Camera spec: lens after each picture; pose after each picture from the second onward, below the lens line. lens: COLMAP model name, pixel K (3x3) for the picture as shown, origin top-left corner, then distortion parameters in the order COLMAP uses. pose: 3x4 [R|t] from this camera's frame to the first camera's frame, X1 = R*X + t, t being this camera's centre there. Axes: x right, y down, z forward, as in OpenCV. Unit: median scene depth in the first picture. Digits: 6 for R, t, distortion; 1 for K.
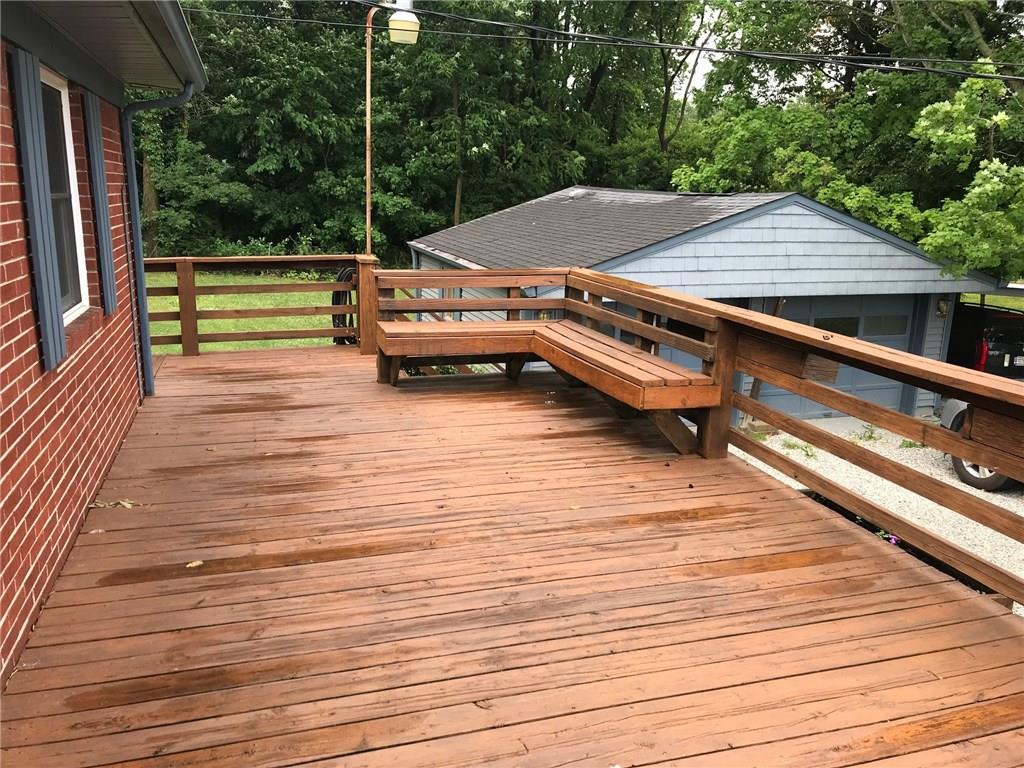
lens RADIAL K [[843.0, 0, 511.7], [0, 843.0, 361.8], [0, 0, 1]] dist [0.052706, 0.002370]
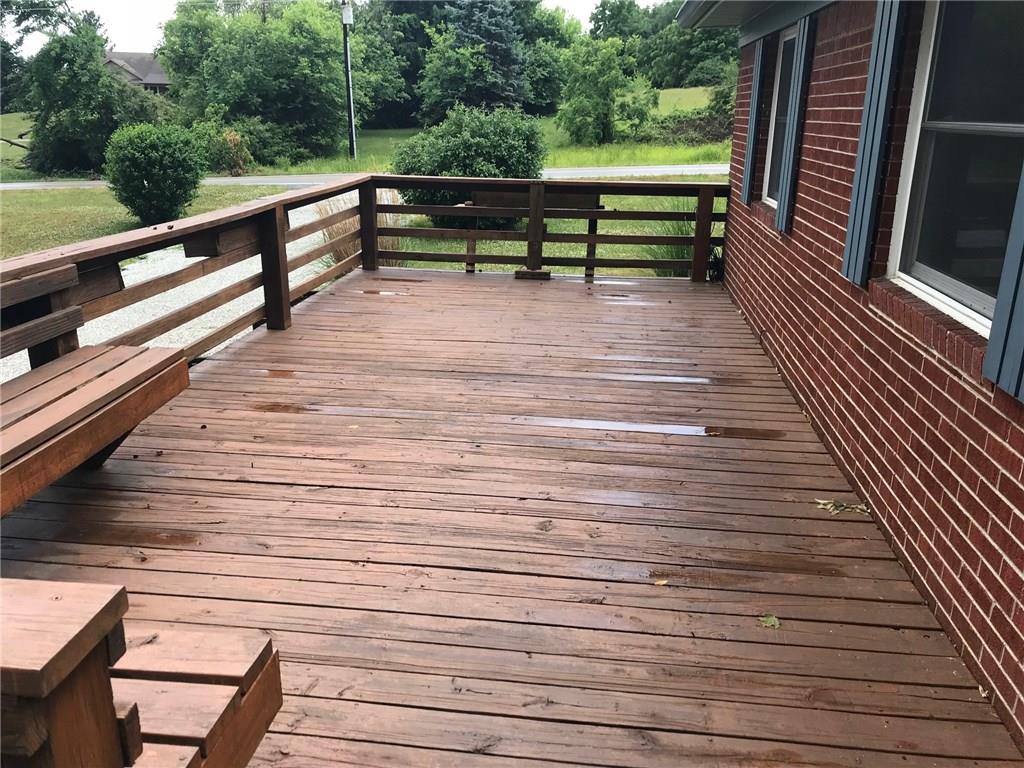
lens RADIAL K [[843.0, 0, 511.7], [0, 843.0, 361.8], [0, 0, 1]] dist [0.052706, 0.002370]
pose [[-0.917381, -0.141121, 0.372153, -0.506243], [0.053873, 0.882399, 0.467407, -0.389475], [-0.394348, 0.448839, -0.801893, 1.887063]]
